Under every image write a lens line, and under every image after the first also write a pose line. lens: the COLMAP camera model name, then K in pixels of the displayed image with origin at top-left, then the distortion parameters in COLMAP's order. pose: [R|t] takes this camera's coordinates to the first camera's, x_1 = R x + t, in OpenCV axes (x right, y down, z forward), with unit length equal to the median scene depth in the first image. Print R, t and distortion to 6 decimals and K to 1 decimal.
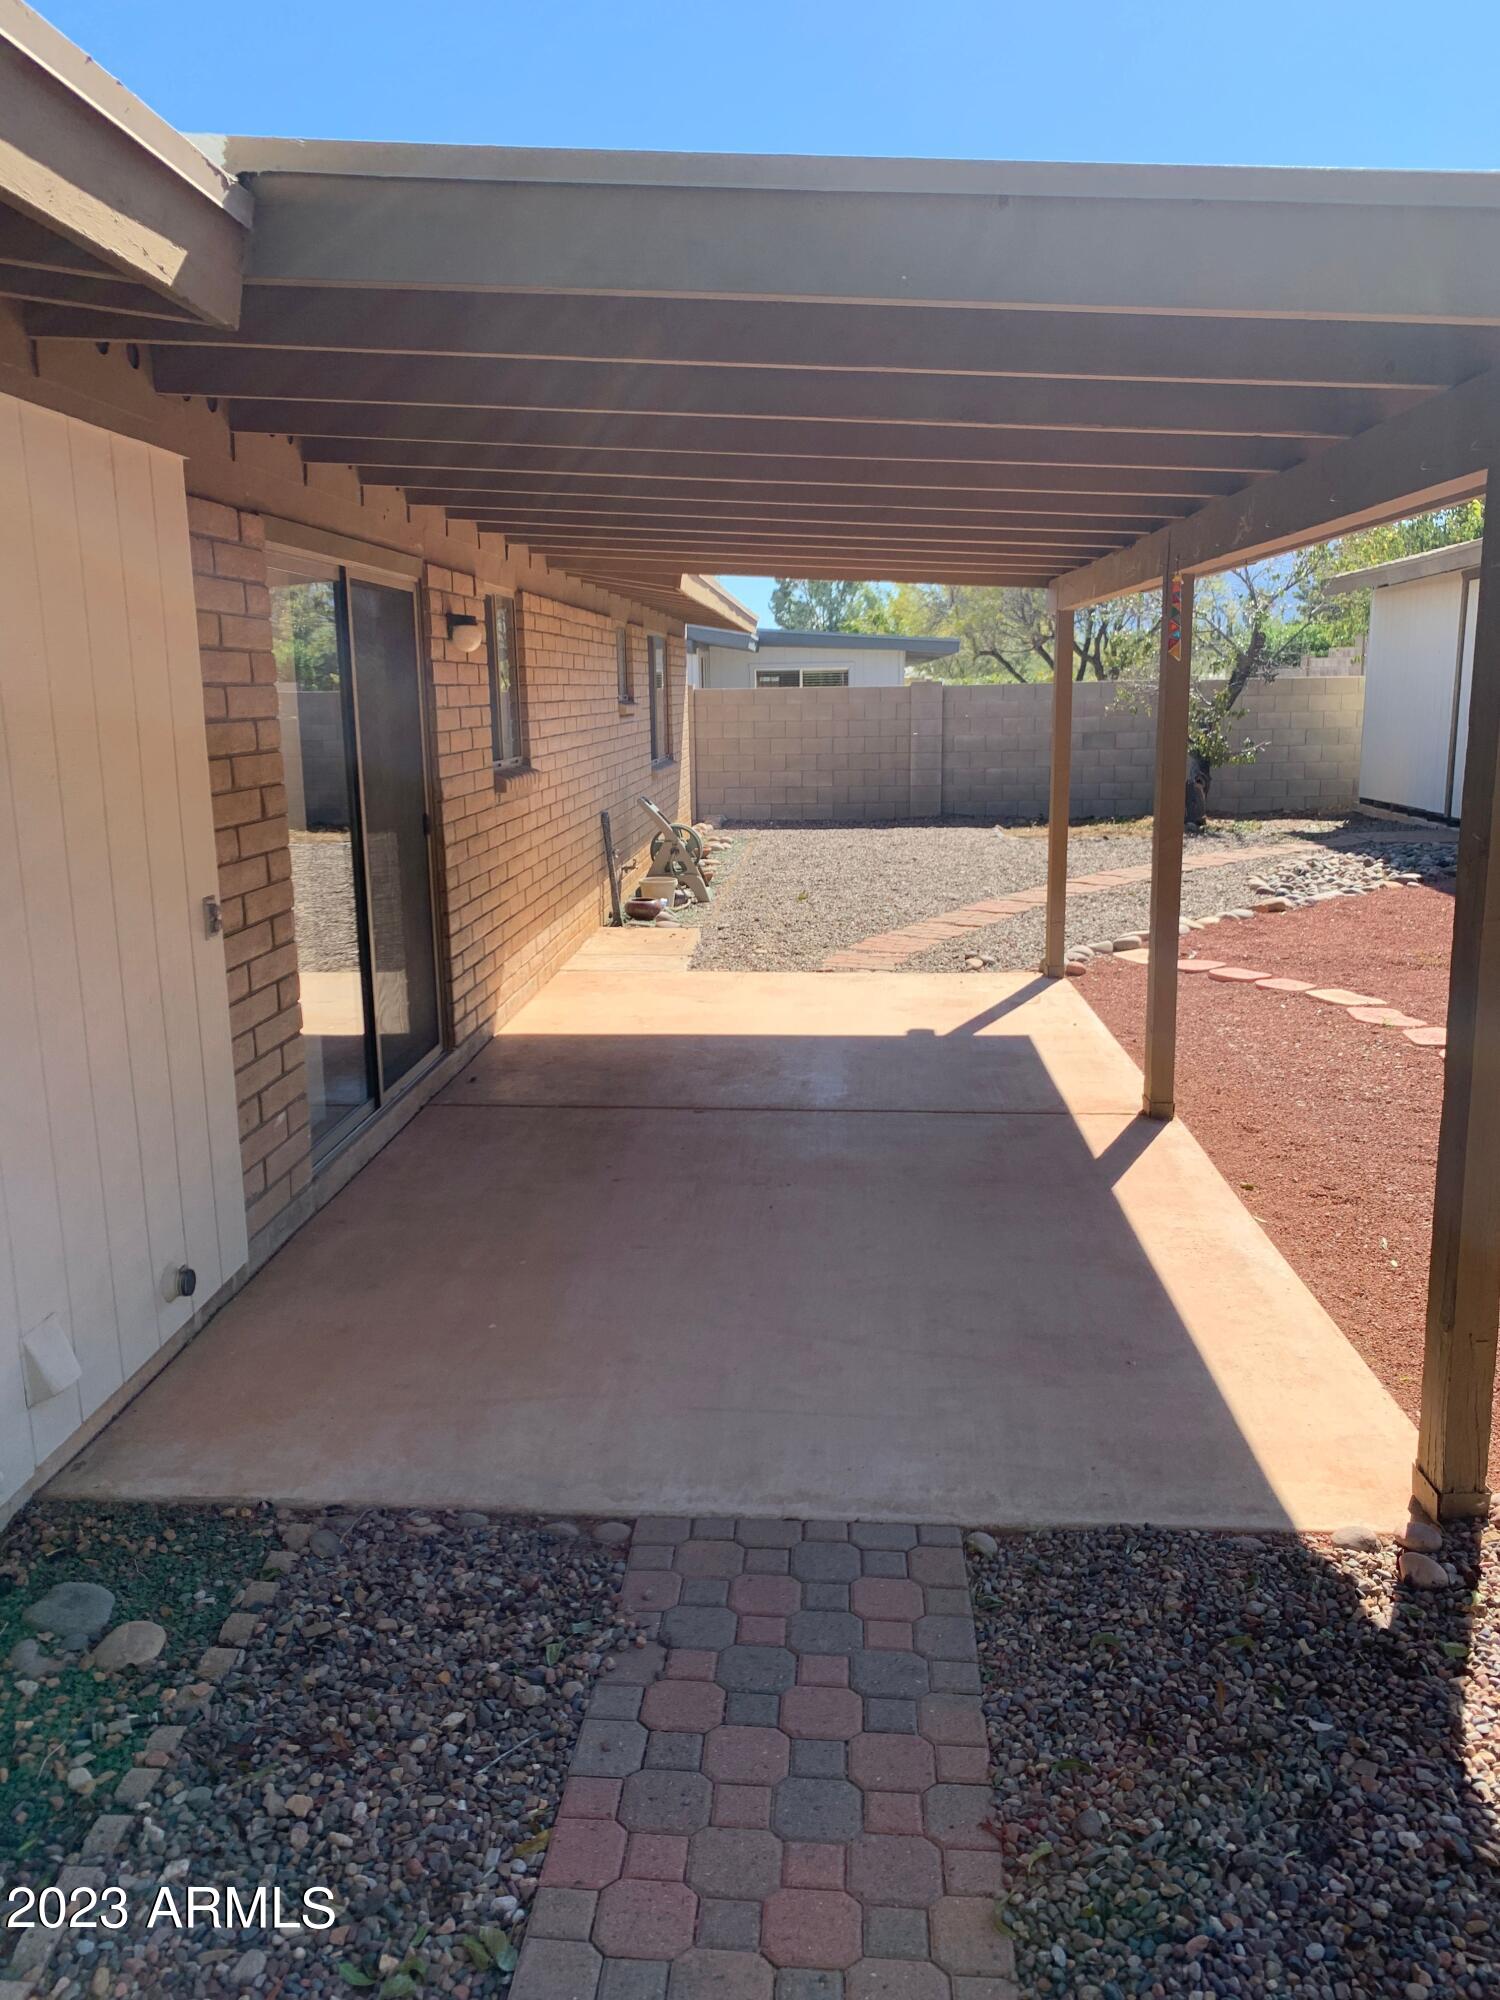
lens RADIAL K [[1525.4, 0, 748.7], [0, 1525.4, 1003.6], [0, 0, 1]] dist [0.016803, -0.024771]
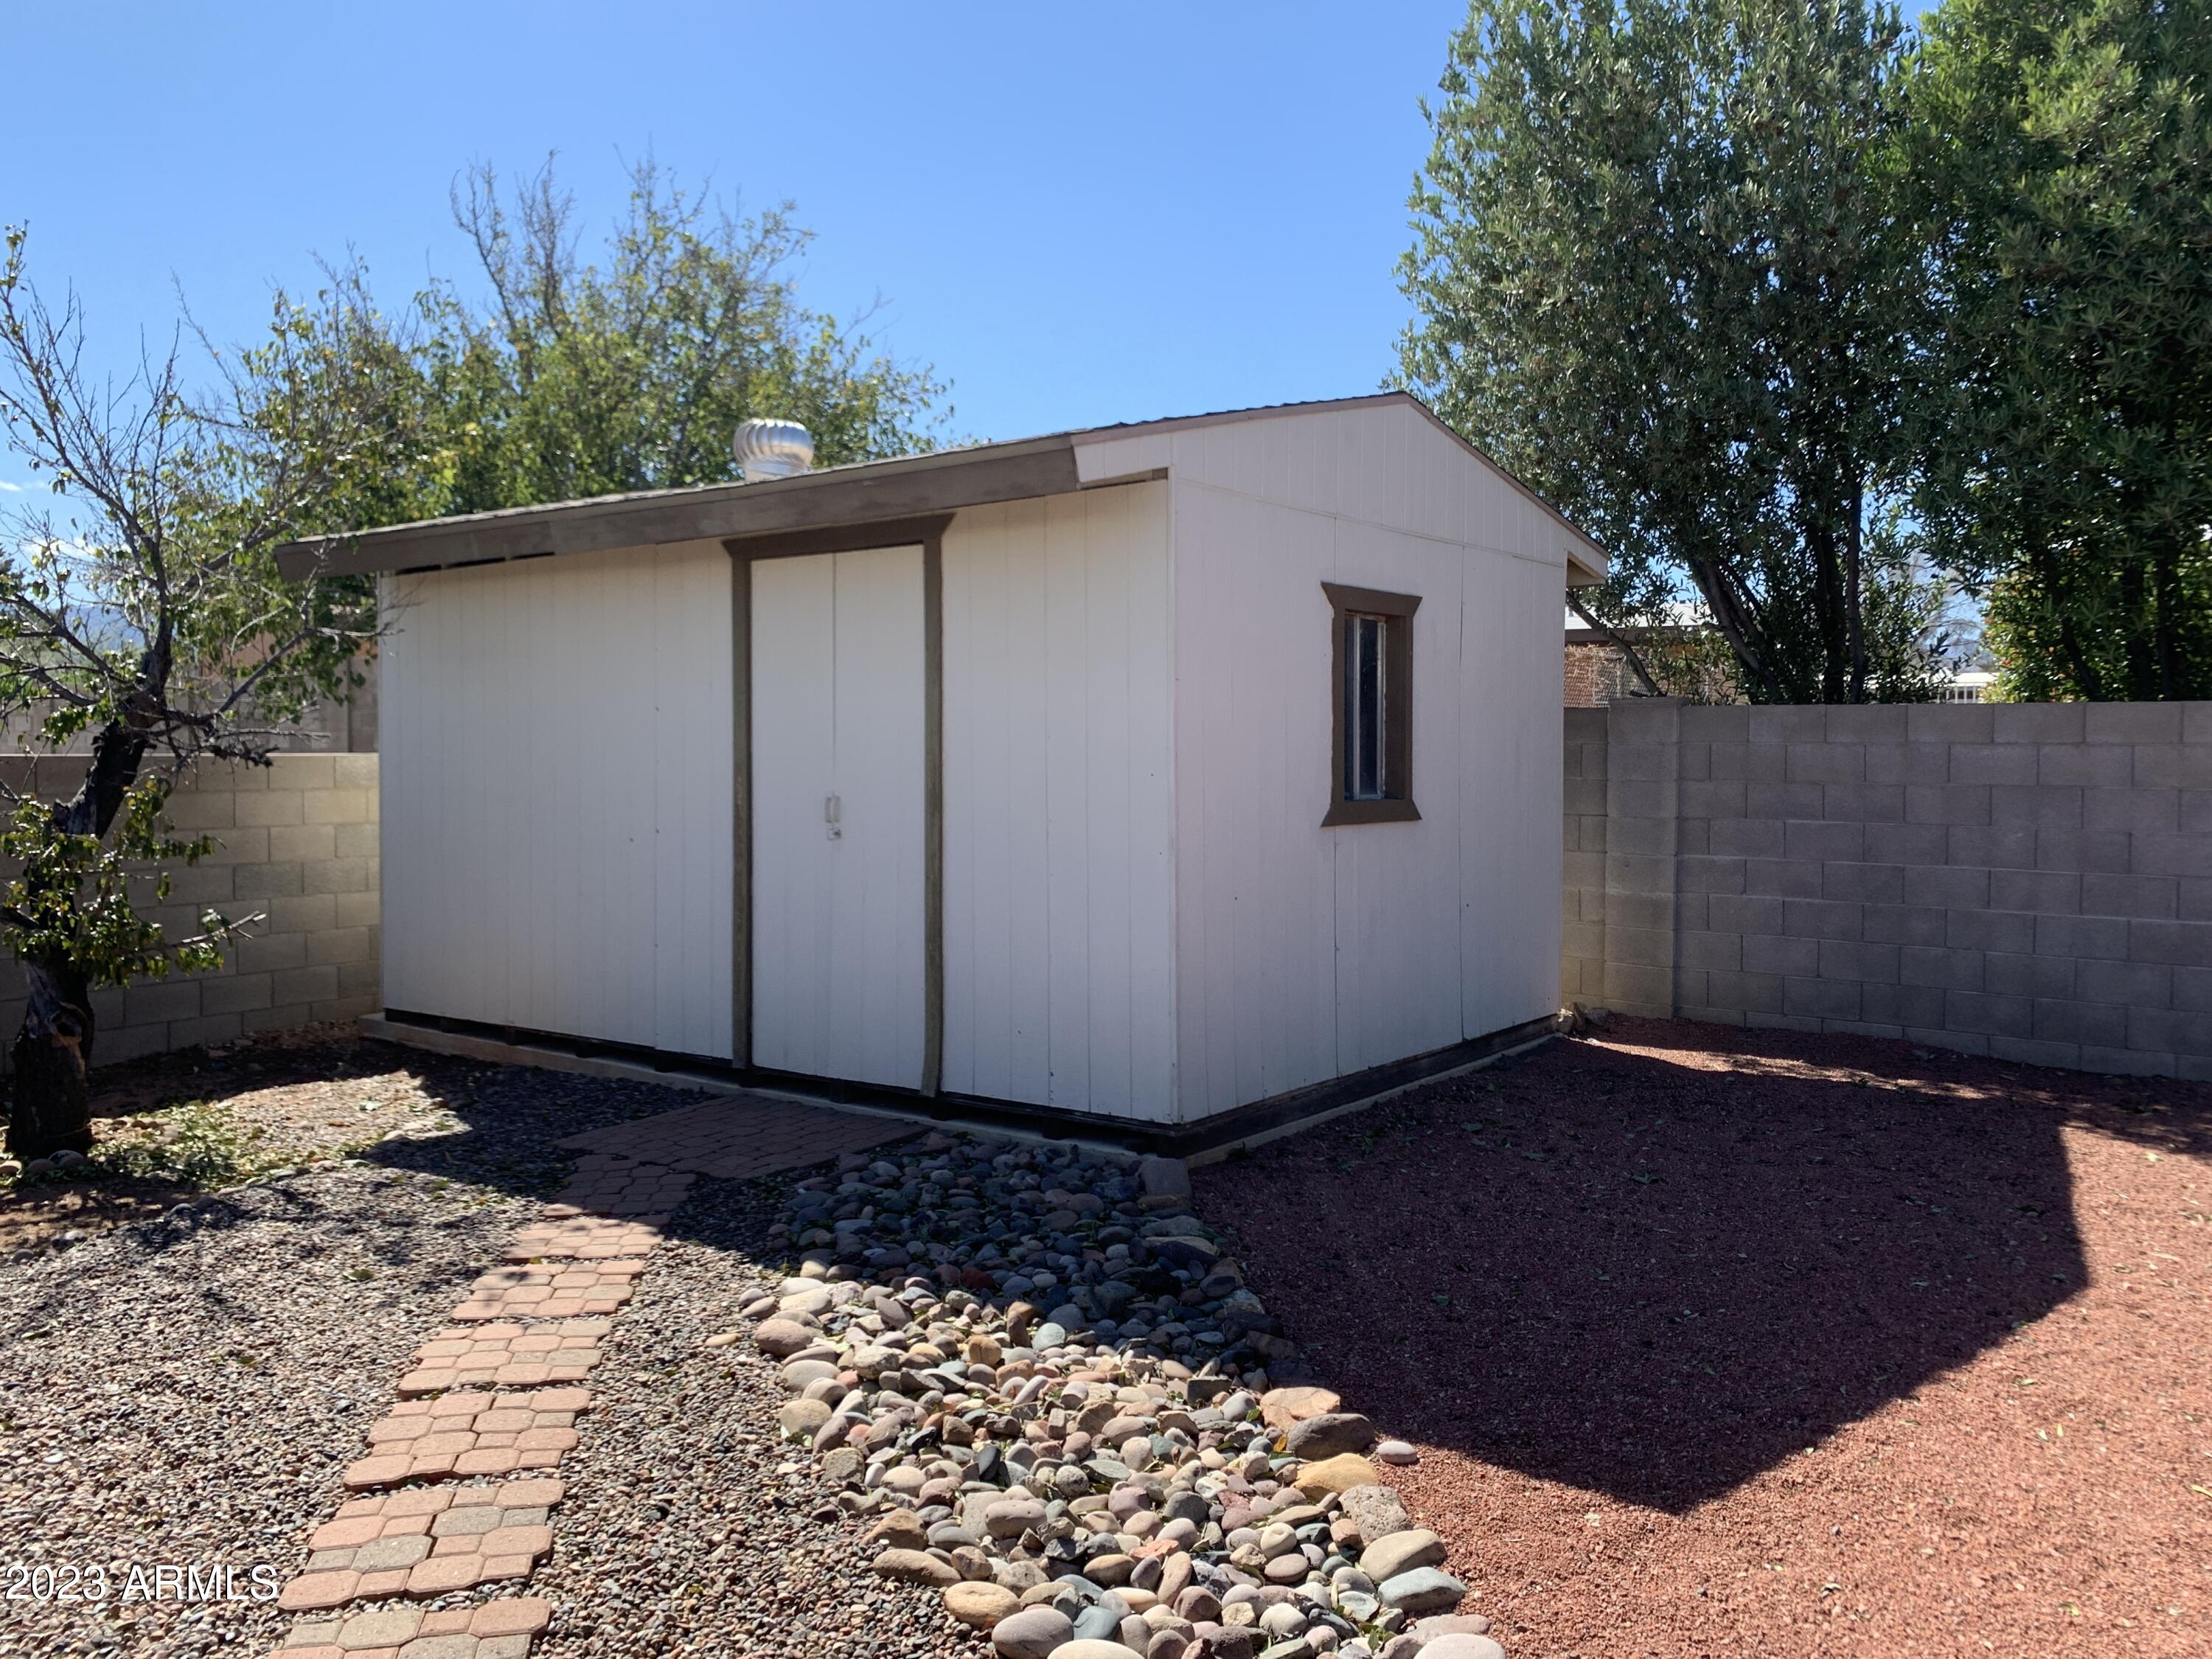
lens RADIAL K [[1687.1, 0, 1095.8], [0, 1687.1, 826.9], [0, 0, 1]] dist [0.016803, -0.024771]
pose [[0.522546, -0.017671, 0.852428, 0.113068], [0.160303, 0.983992, -0.077868, -0.177771], [-0.837406, 0.177336, 0.517014, 0.838093]]
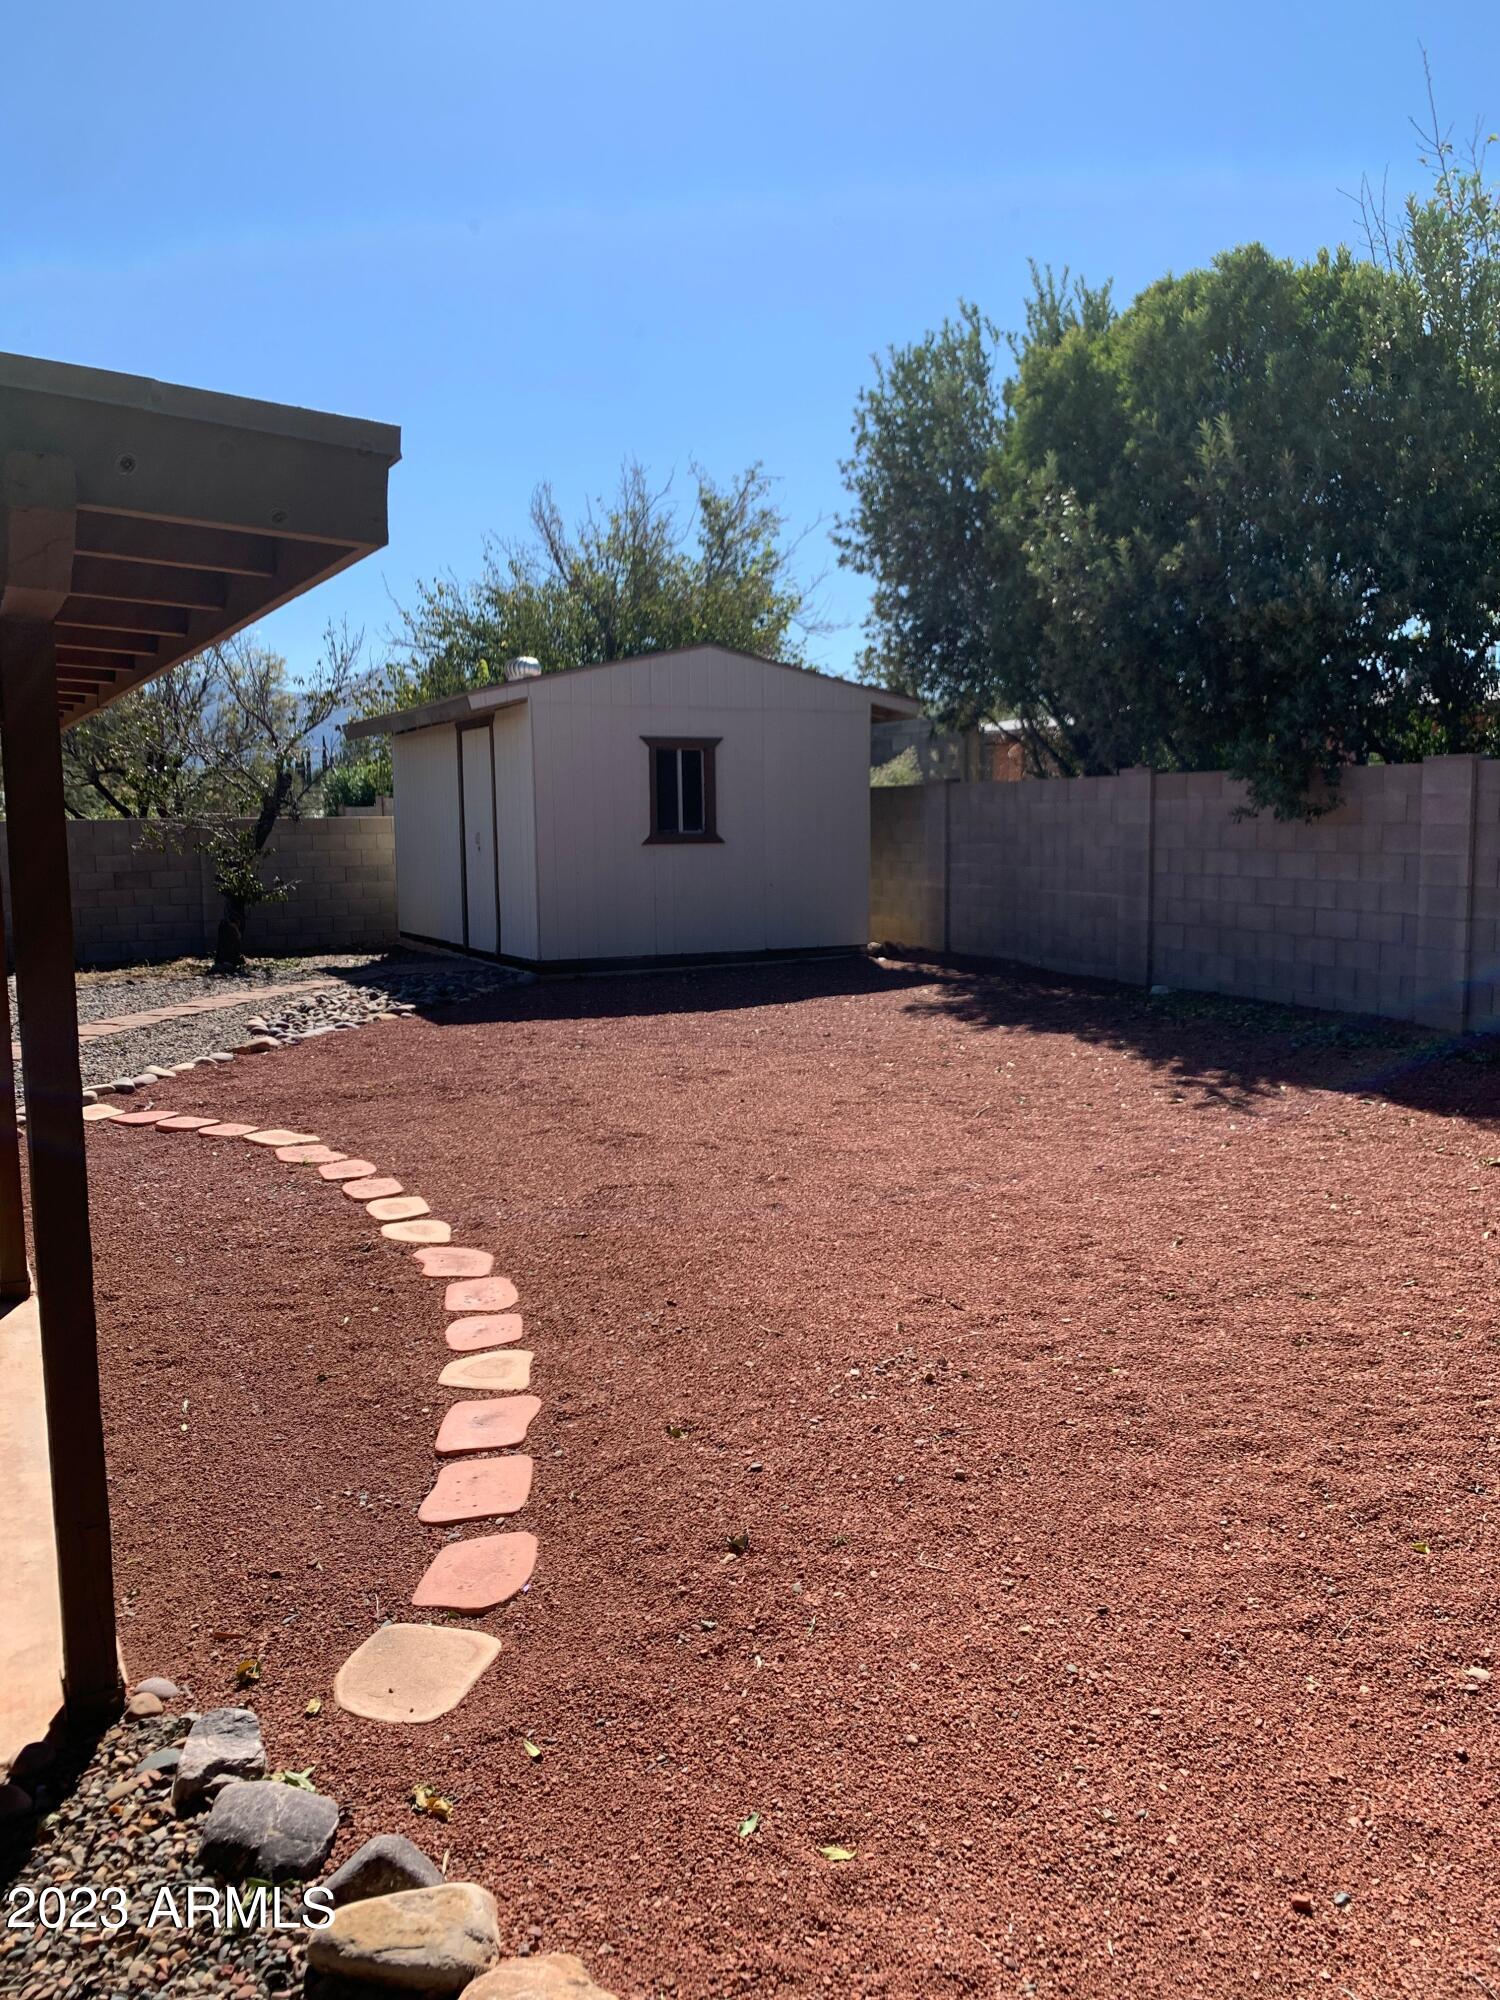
lens RADIAL K [[1525.4, 0, 761.0], [0, 1525.4, 995.4], [0, 0, 1]] dist [0.016803, -0.024771]
pose [[0.848532, -0.054835, 0.526295, 0.089529], [0.102816, 0.992745, -0.062333, -0.001268], [-0.519059, 0.107004, 0.848014, -0.014192]]
